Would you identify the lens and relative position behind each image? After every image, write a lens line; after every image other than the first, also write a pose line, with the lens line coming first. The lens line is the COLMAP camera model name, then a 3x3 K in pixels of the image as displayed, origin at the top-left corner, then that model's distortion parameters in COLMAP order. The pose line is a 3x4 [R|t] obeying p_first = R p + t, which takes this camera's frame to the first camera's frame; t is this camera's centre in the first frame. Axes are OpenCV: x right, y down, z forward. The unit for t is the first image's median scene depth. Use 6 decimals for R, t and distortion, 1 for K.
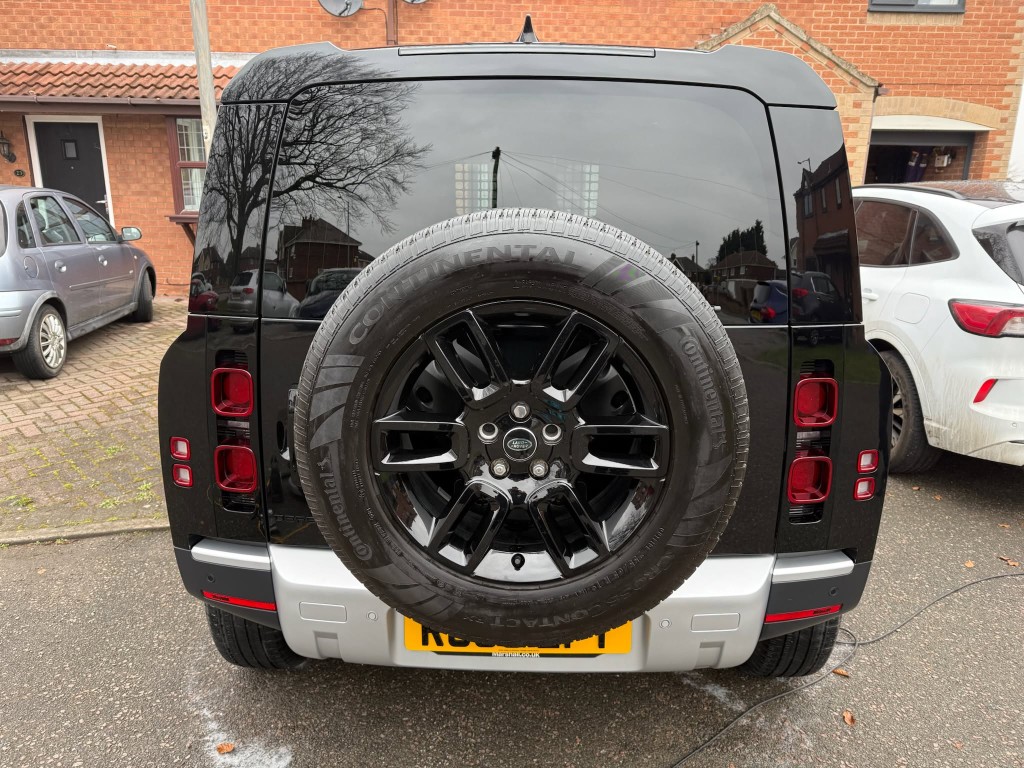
lens RADIAL K [[725.8, 0, 512.8], [0, 725.8, 383.4], [0, 0, 1]] dist [-0.003064, 0.001385]
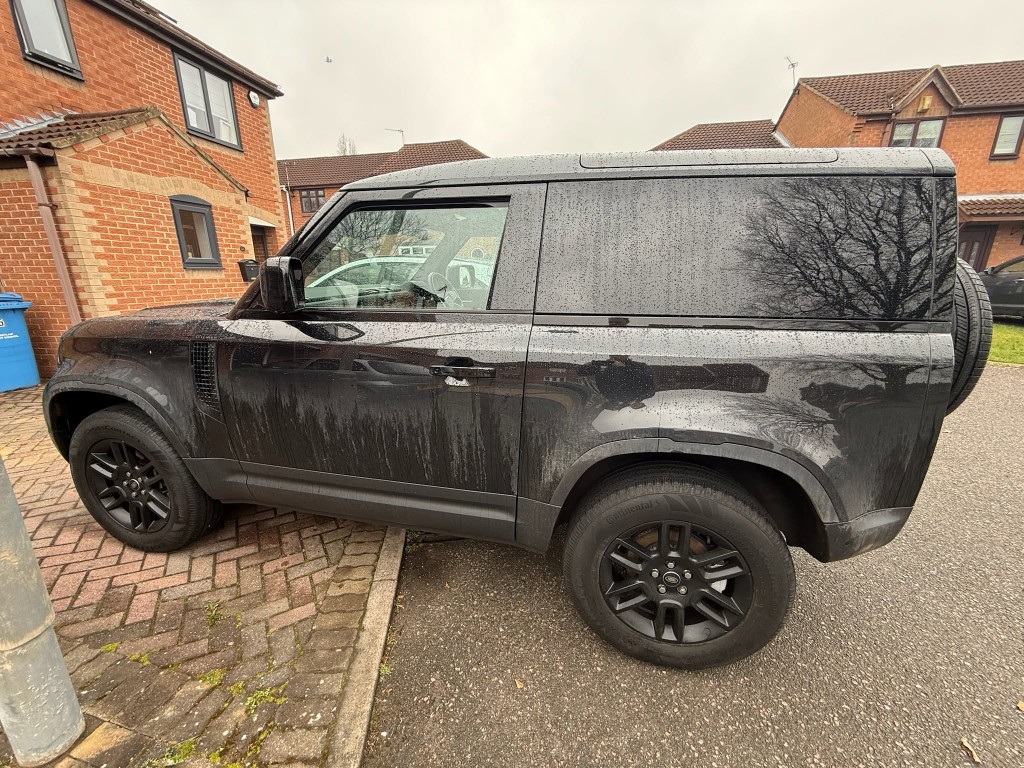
lens RADIAL K [[405.2, 0, 509.5], [0, 405.2, 382.0], [0, 0, 1]] dist [0.000043, 0.000125]
pose [[0.219782, -0.269133, 0.937690, -0.279735], [0.250991, 0.944435, 0.212240, -0.073775], [-0.942709, 0.188705, 0.275120, 0.321889]]
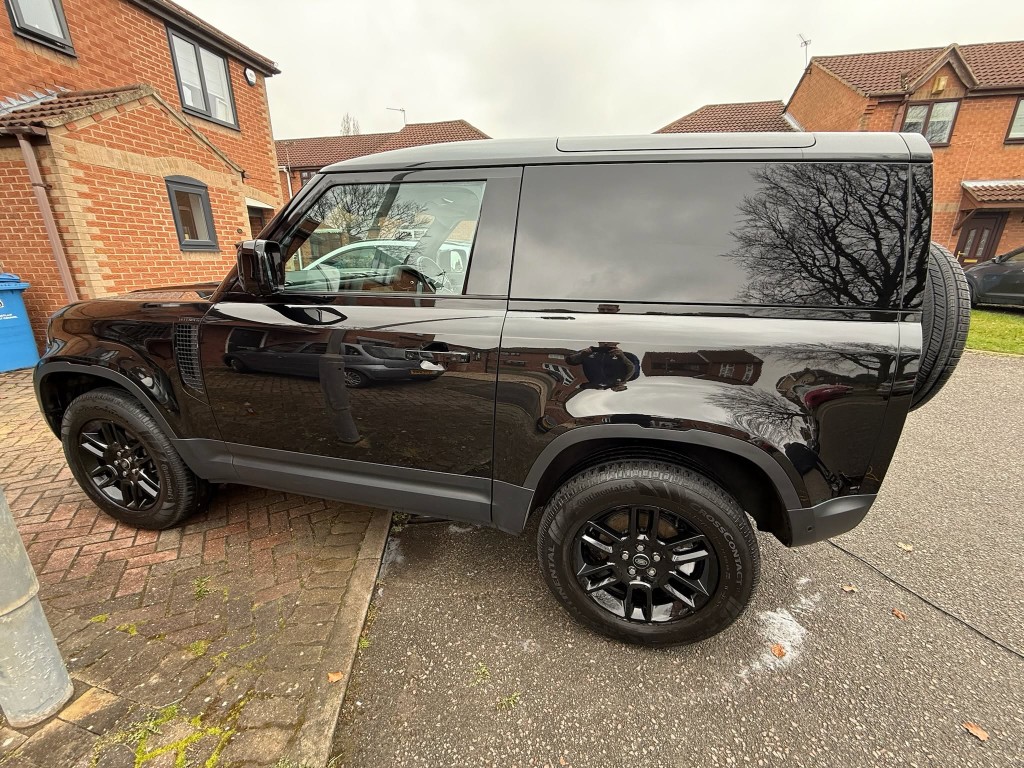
lens RADIAL K [[405.2, 0, 509.6], [0, 405.2, 381.6], [0, 0, 1]] dist [0.000043, 0.000125]
pose [[0.230099, -0.299025, 0.926088, -0.278687], [0.243334, 0.939073, 0.242758, -0.070584], [-0.942254, 0.169490, 0.288843, 0.308637]]
